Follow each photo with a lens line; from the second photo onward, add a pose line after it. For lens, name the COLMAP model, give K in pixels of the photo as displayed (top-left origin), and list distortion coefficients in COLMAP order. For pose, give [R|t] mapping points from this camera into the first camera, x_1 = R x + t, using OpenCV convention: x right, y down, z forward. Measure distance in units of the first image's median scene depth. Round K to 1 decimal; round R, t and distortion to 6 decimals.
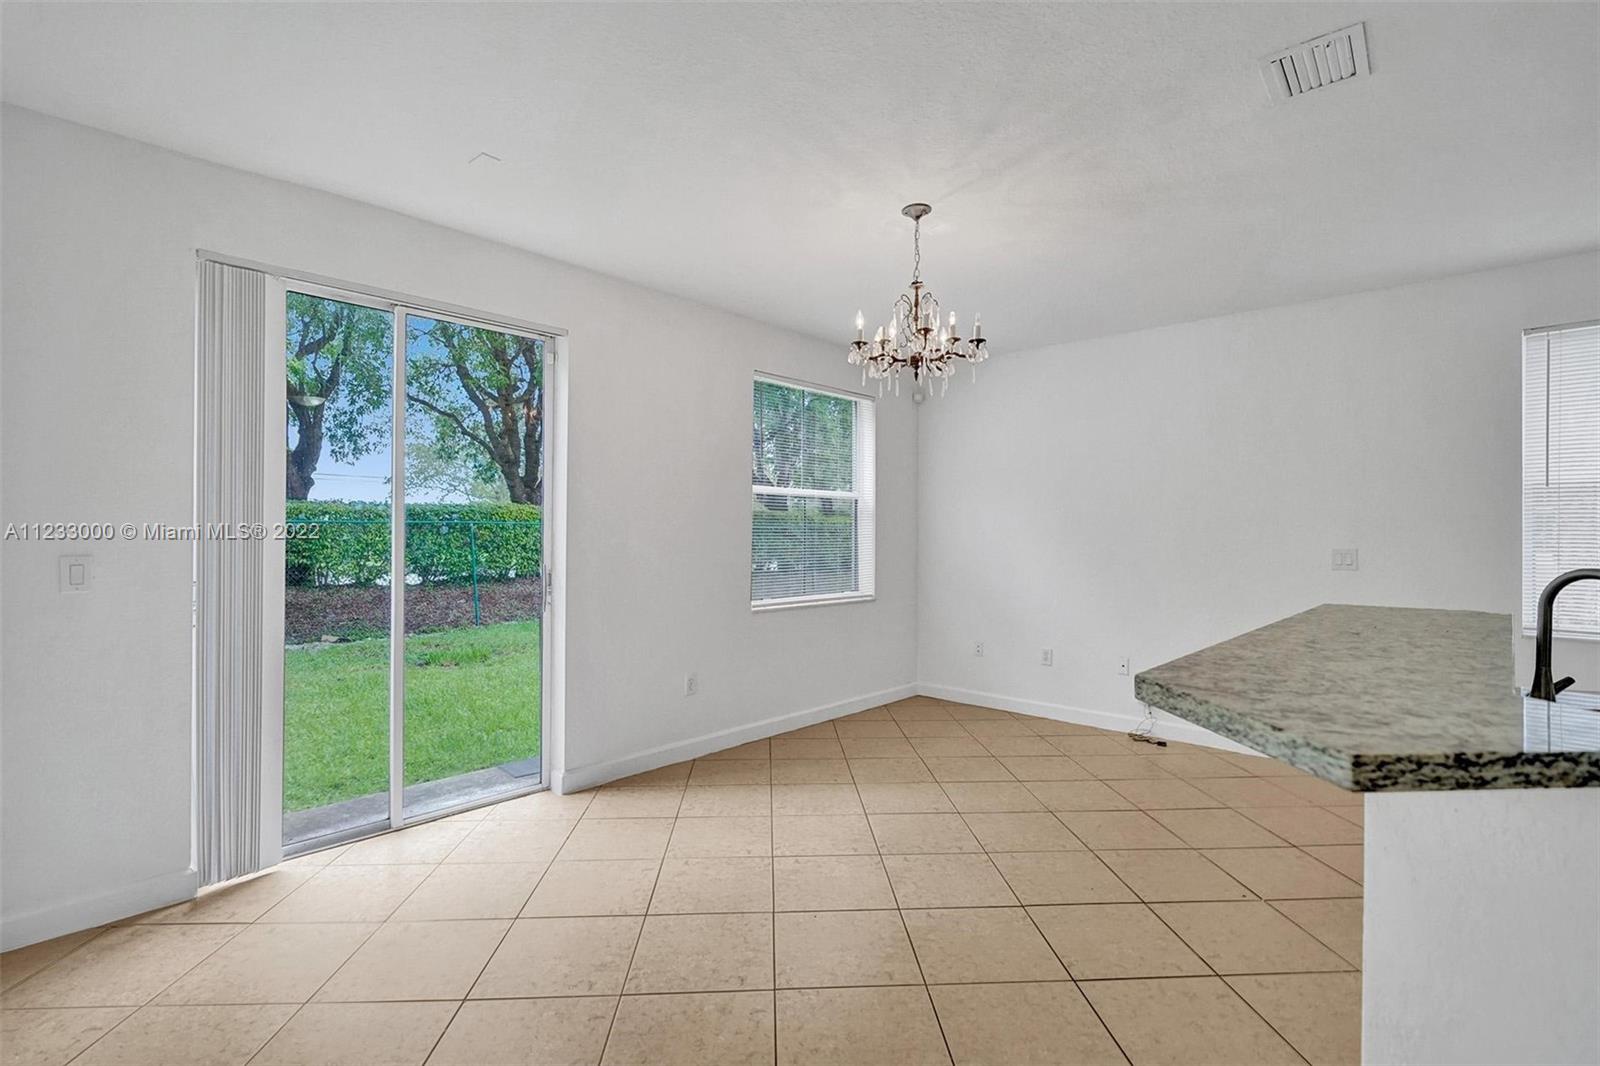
lens RADIAL K [[733.4, 0, 800.0], [0, 733.4, 533.0], [0, 0, 1]] dist [-0.007730, 0.000265]
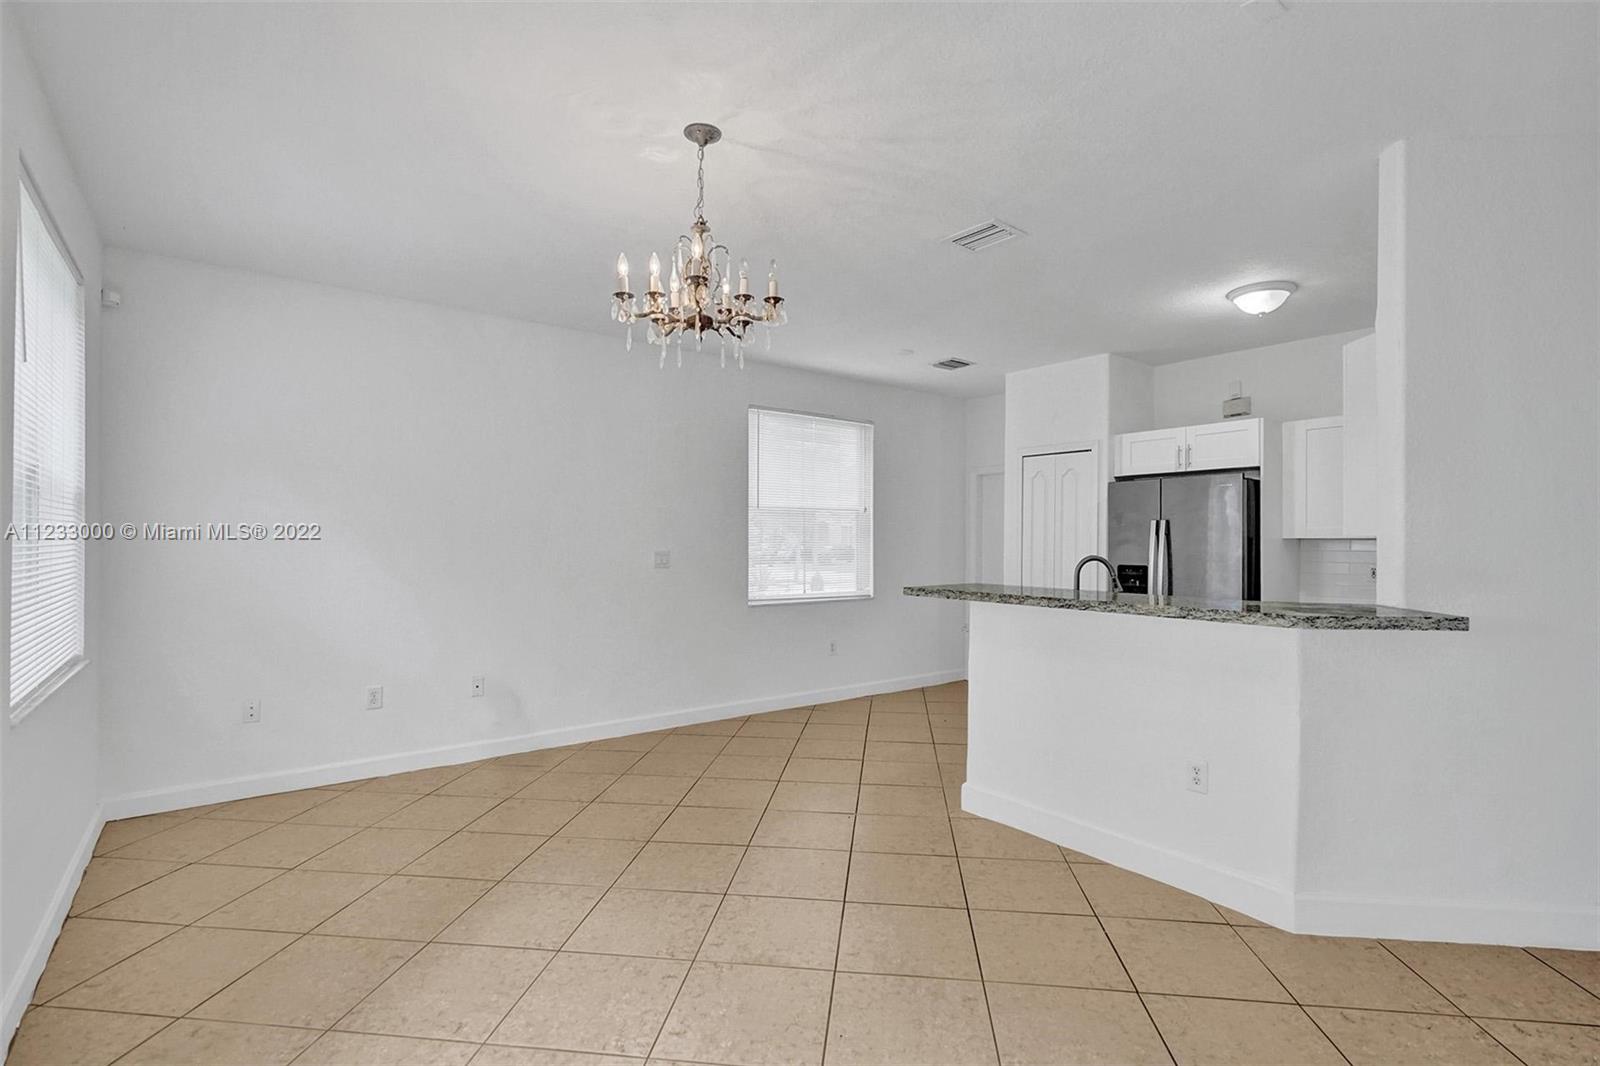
lens RADIAL K [[747.2, 0, 806.9], [0, 747.2, 536.1], [0, 0, 1]] dist [-0.013802, 0.000668]
pose [[0.162591, 0.006018, 0.986675, -0.440153], [-0.006069, 0.999969, -0.005099, 0.001916], [-0.986675, -0.005160, 0.162622, 0.531991]]
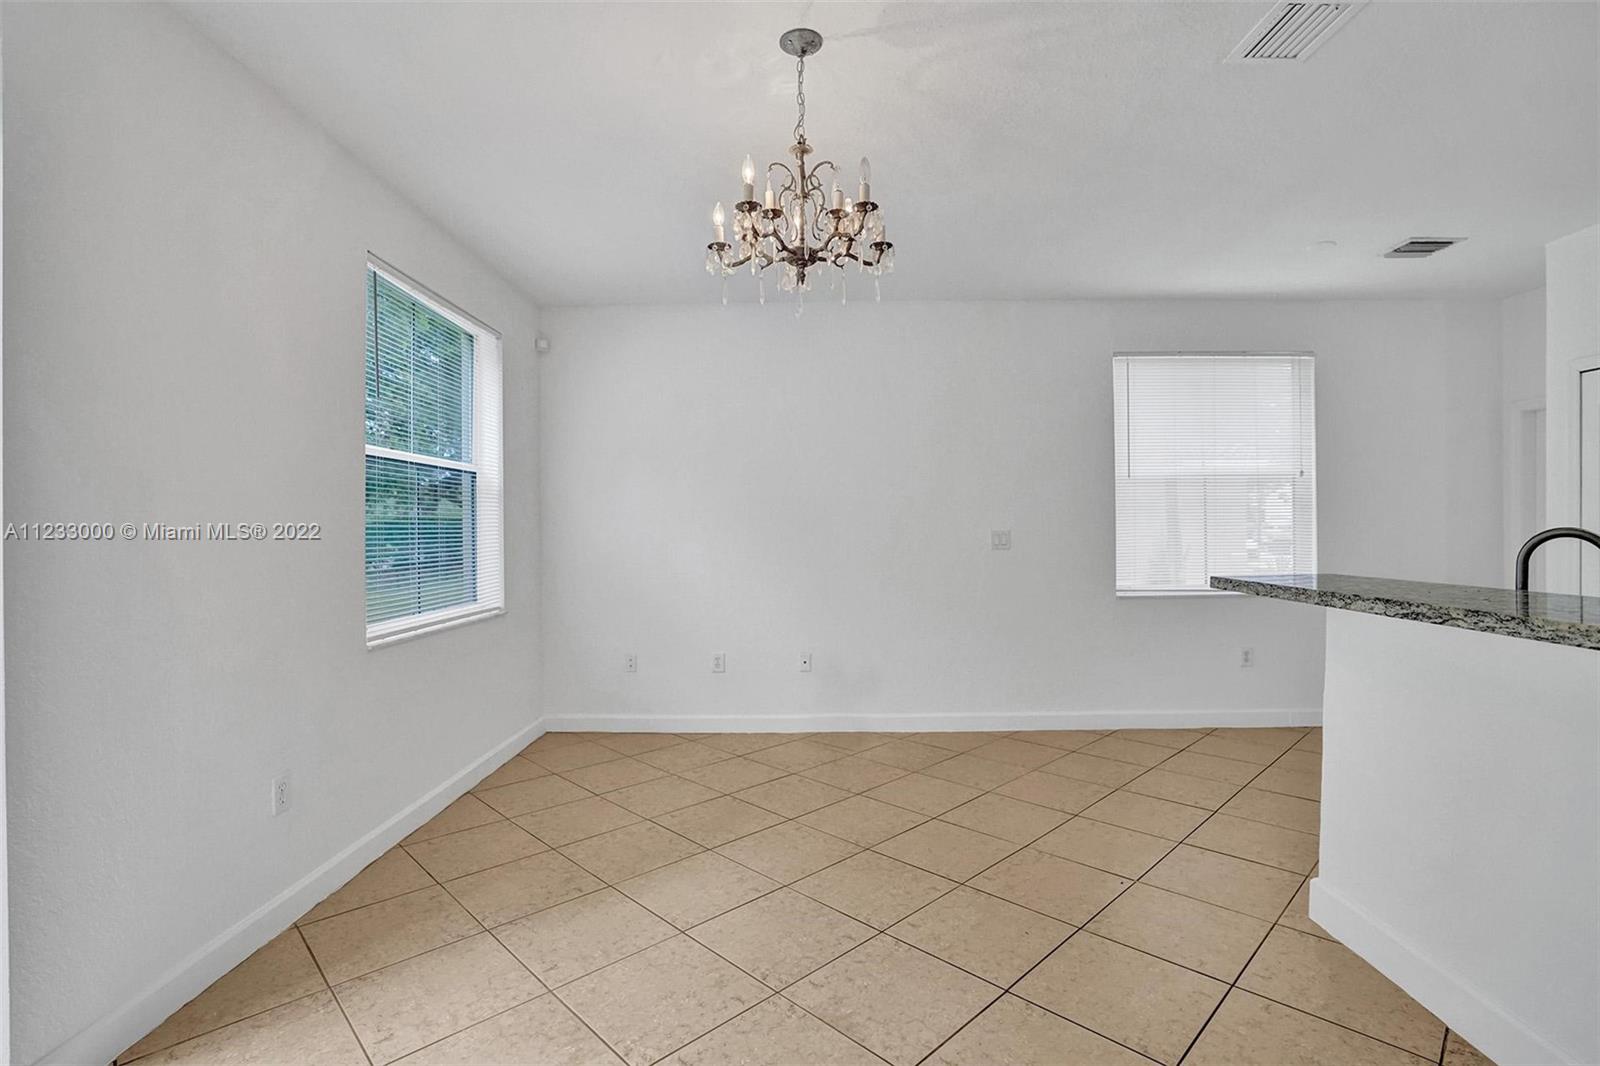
lens RADIAL K [[756.4, 0, 797.9], [0, 756.4, 527.7], [0, 0, 1]] dist [-0.051316, 0.001615]
pose [[0.751322, -0.008628, 0.659880, -0.218774], [0.009292, 0.999954, 0.002495, 0.011386], [-0.659871, 0.004257, 0.751367, 0.336785]]
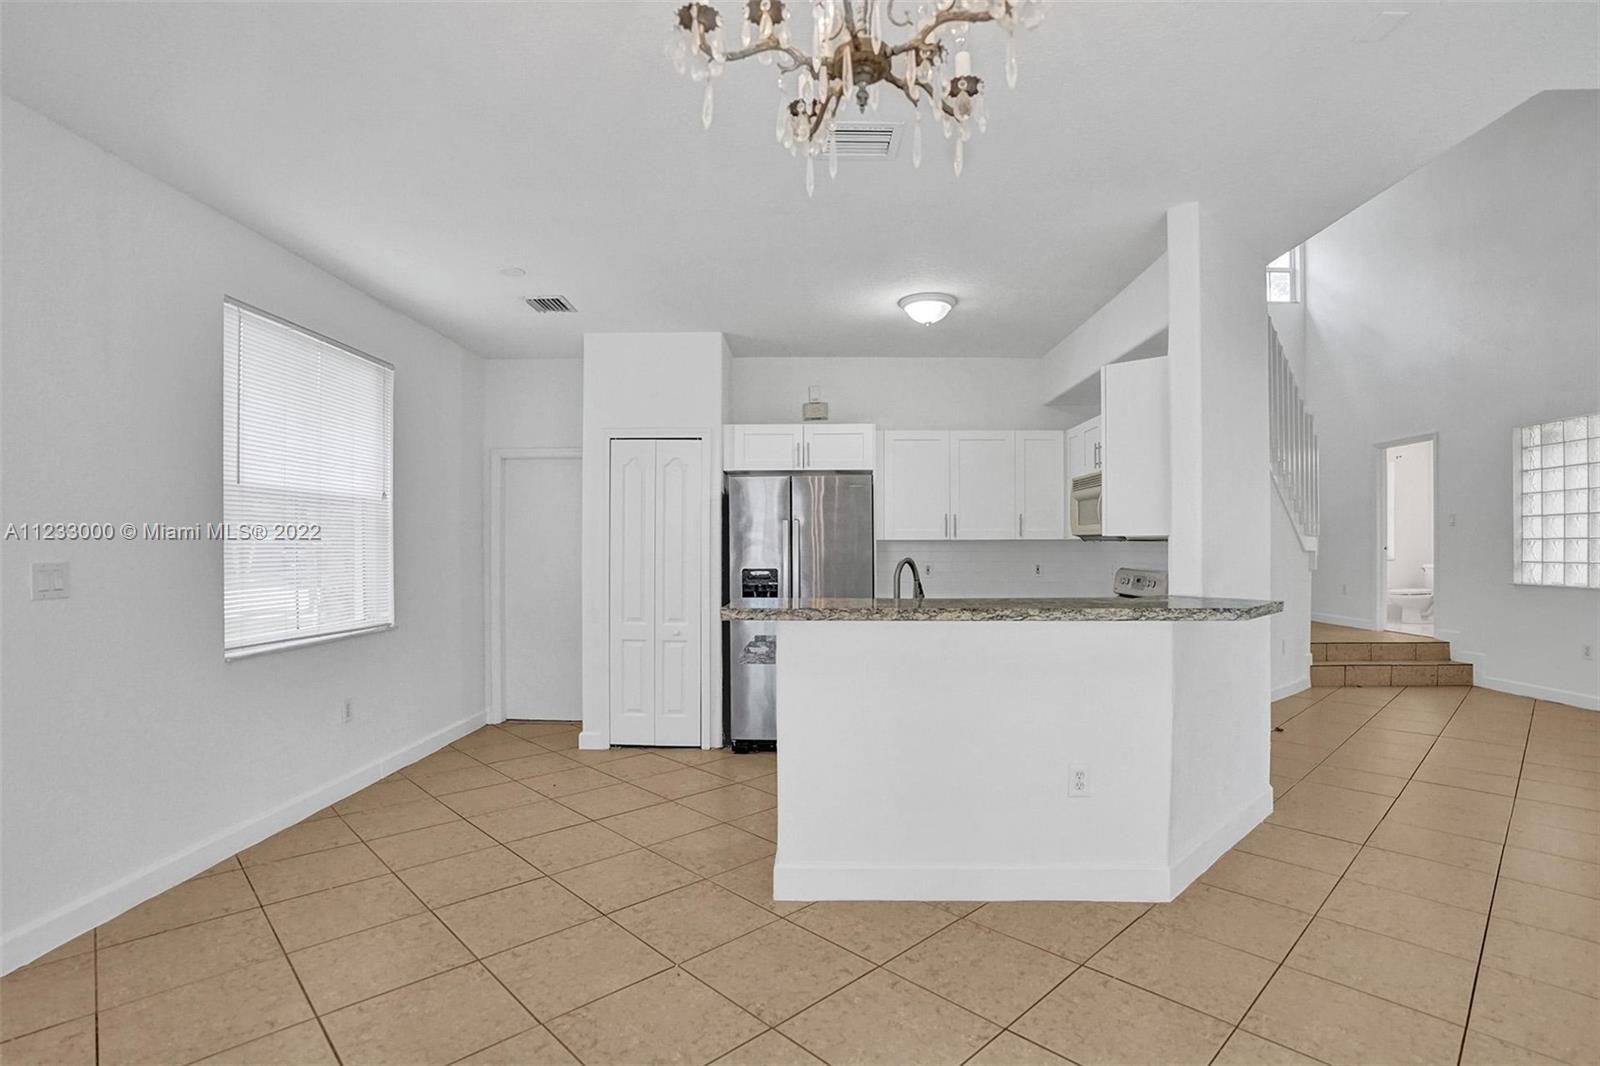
lens RADIAL K [[761.6, 0, 806.1], [0, 761.6, 549.2], [0, 0, 1]] dist [-0.056413, 0.000179]
pose [[-0.665449, -0.004081, 0.746432, -0.065387], [-0.002616, 0.999992, 0.003135, 0.007482], [-0.746439, 0.000133, -0.665454, 0.899237]]
